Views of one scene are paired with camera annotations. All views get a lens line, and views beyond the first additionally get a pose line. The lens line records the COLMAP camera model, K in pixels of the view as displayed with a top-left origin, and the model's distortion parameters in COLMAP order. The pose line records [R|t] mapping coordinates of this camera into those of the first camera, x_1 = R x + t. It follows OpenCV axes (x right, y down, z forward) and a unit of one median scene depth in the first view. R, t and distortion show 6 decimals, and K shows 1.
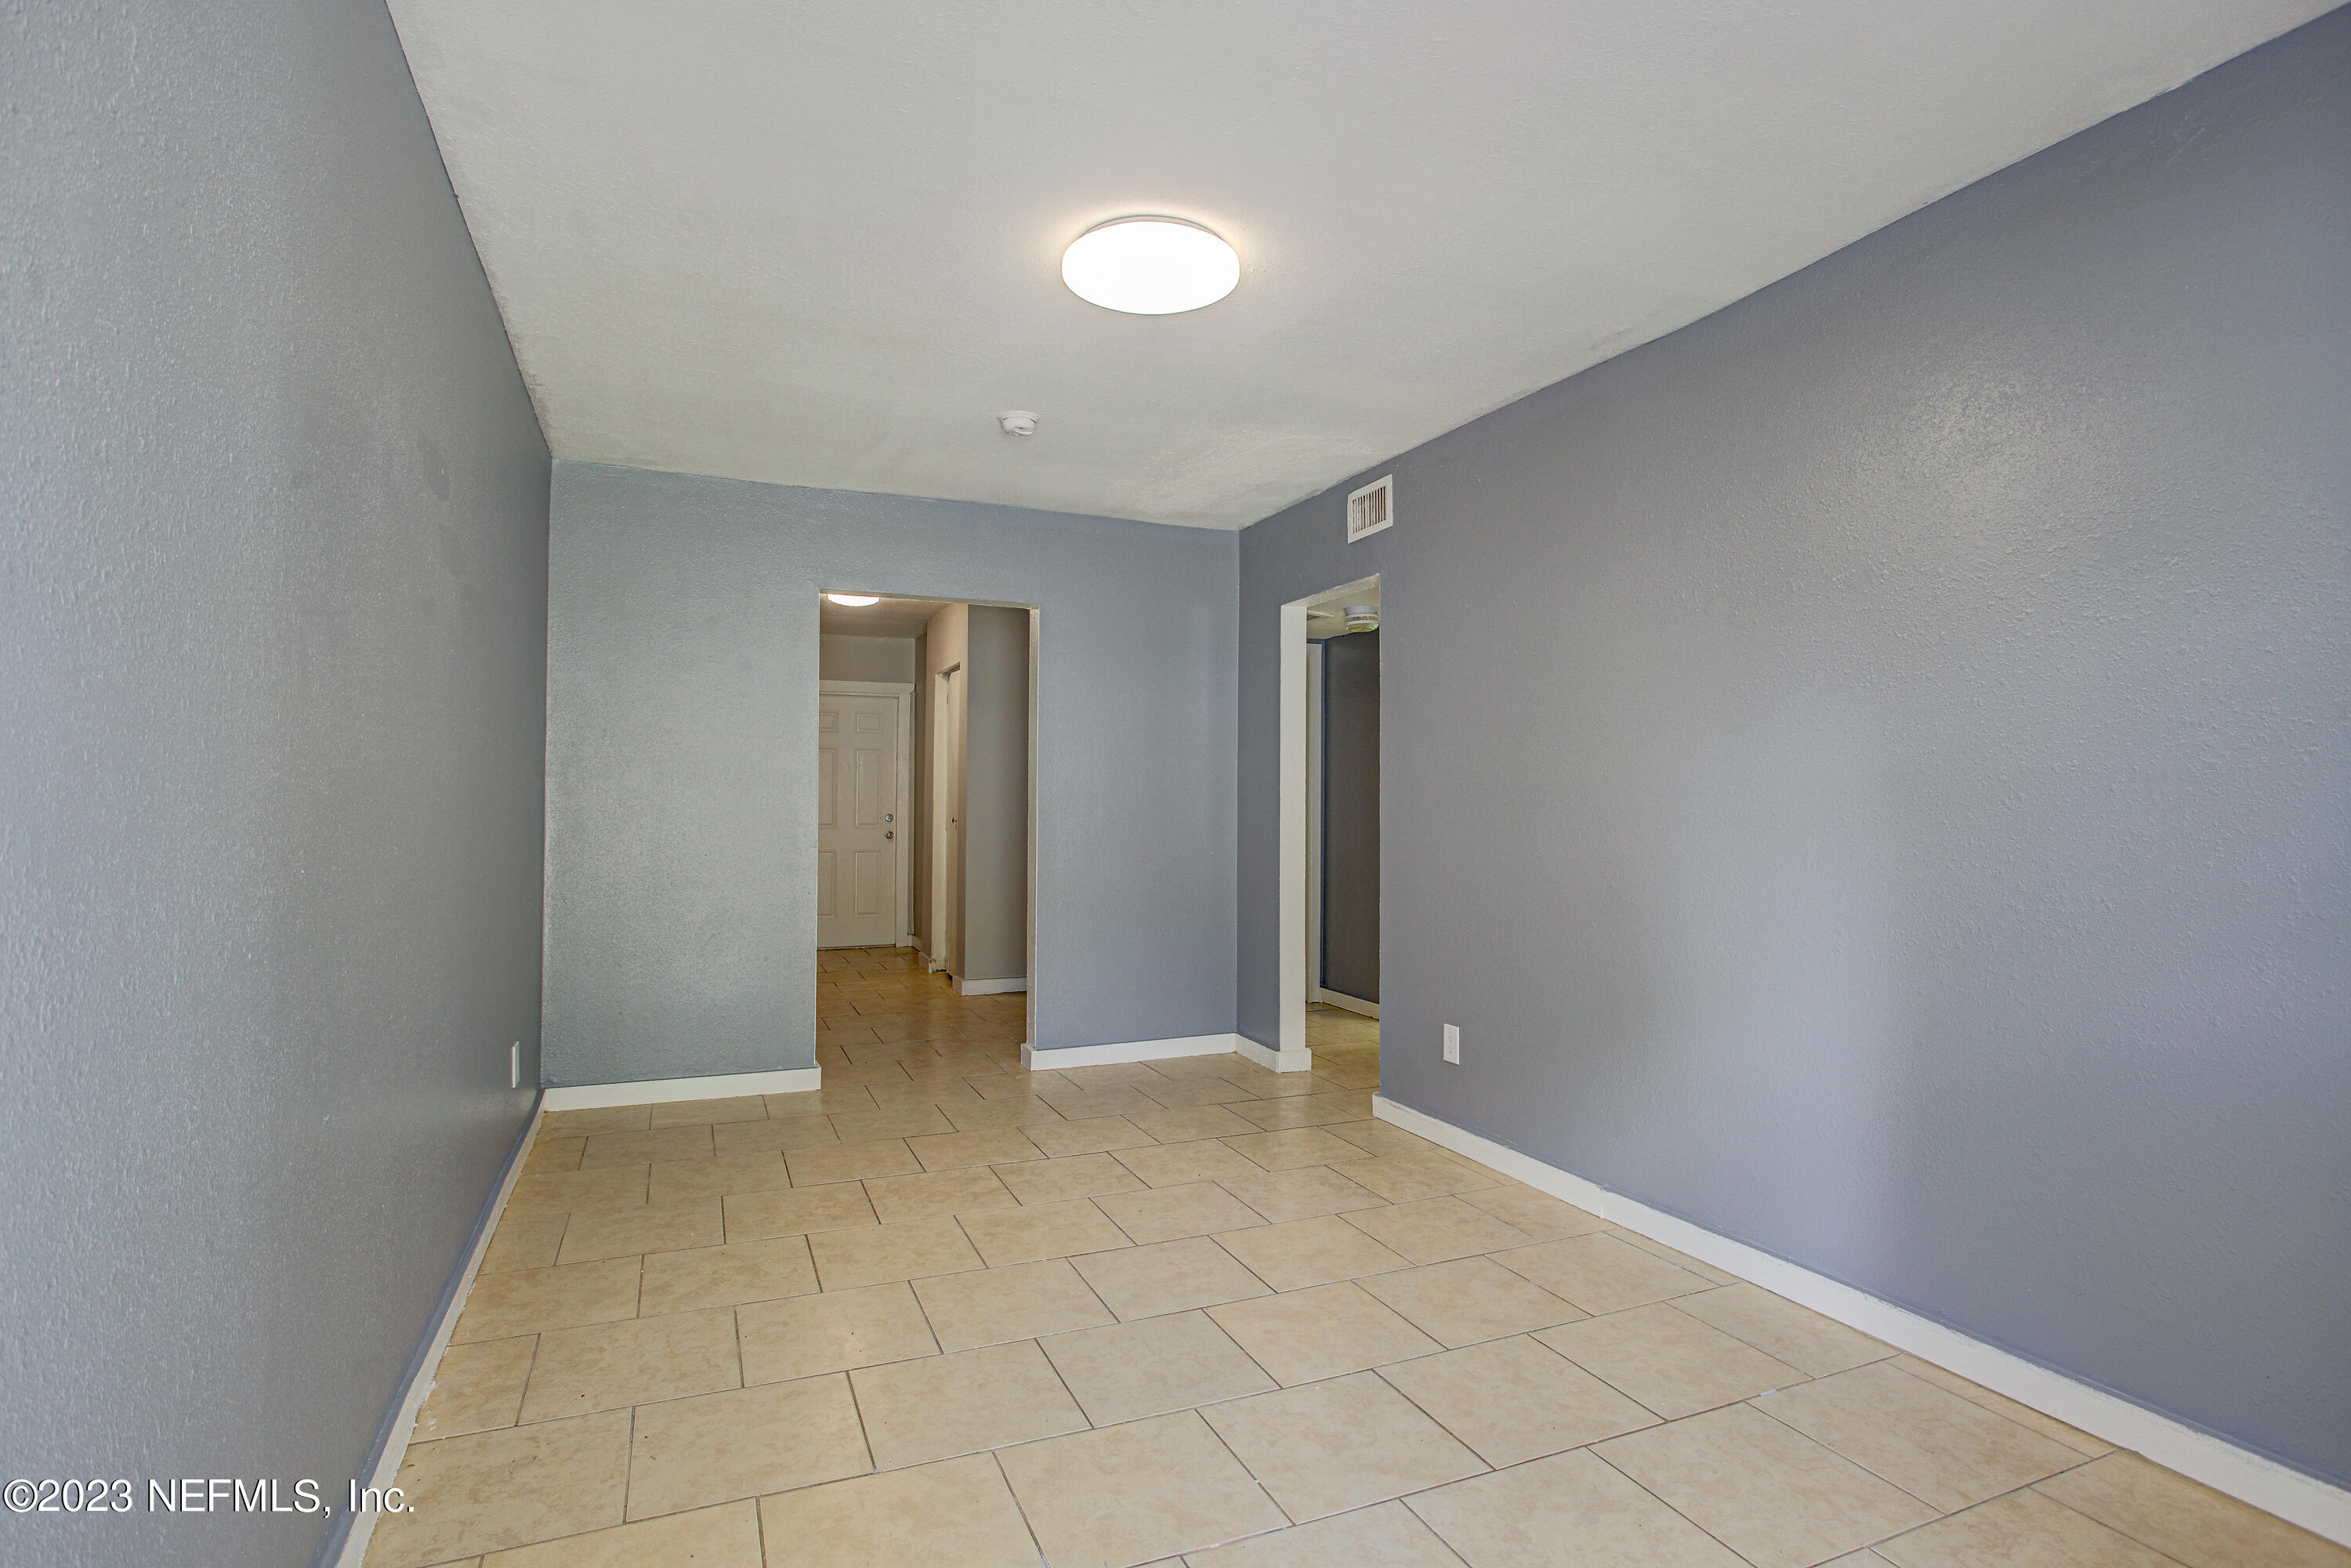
lens RADIAL K [[1188.3, 0, 1166.5], [0, 1188.3, 782.7], [0, 0, 1]] dist [-0.001608, -0.000012]
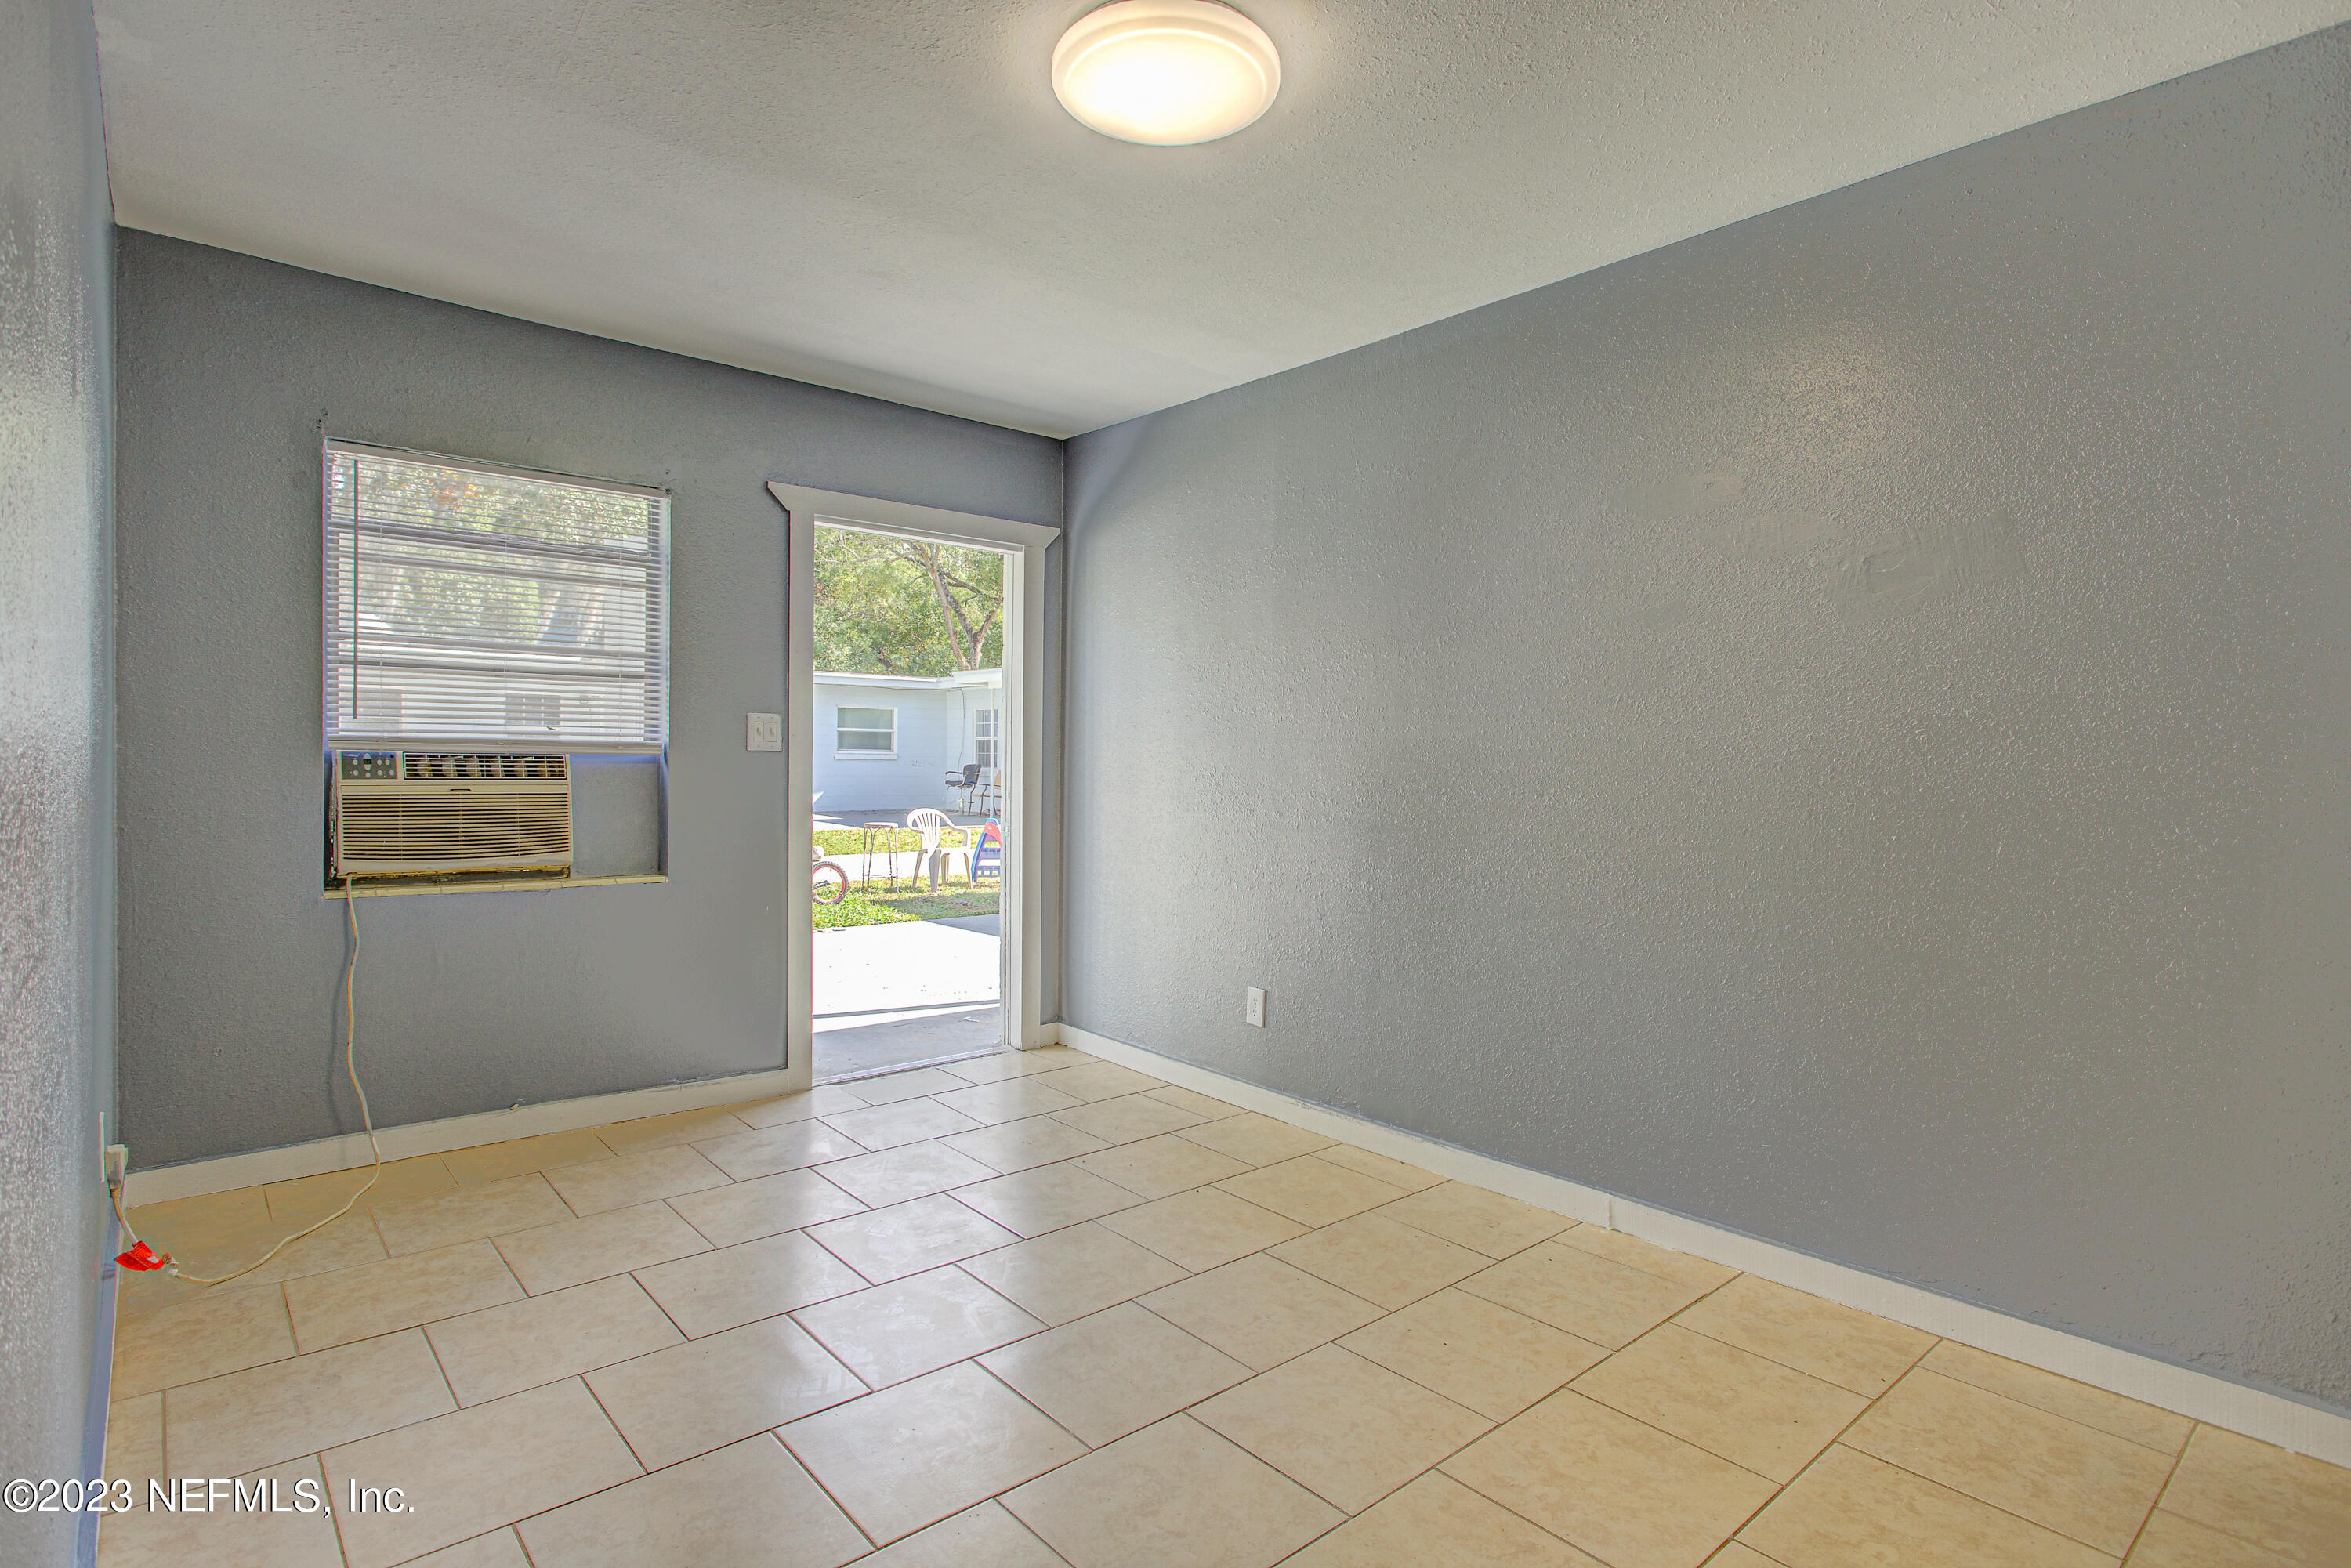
lens RADIAL K [[1188.3, 0, 1166.5], [0, 1188.3, 782.7], [0, 0, 1]] dist [-0.001608, -0.000012]
pose [[-0.951235, -0.010897, -0.308274, 0.211440], [-0.013281, 0.999896, 0.005637, 0.023761], [0.308180, 0.009456, -0.951281, 1.660910]]
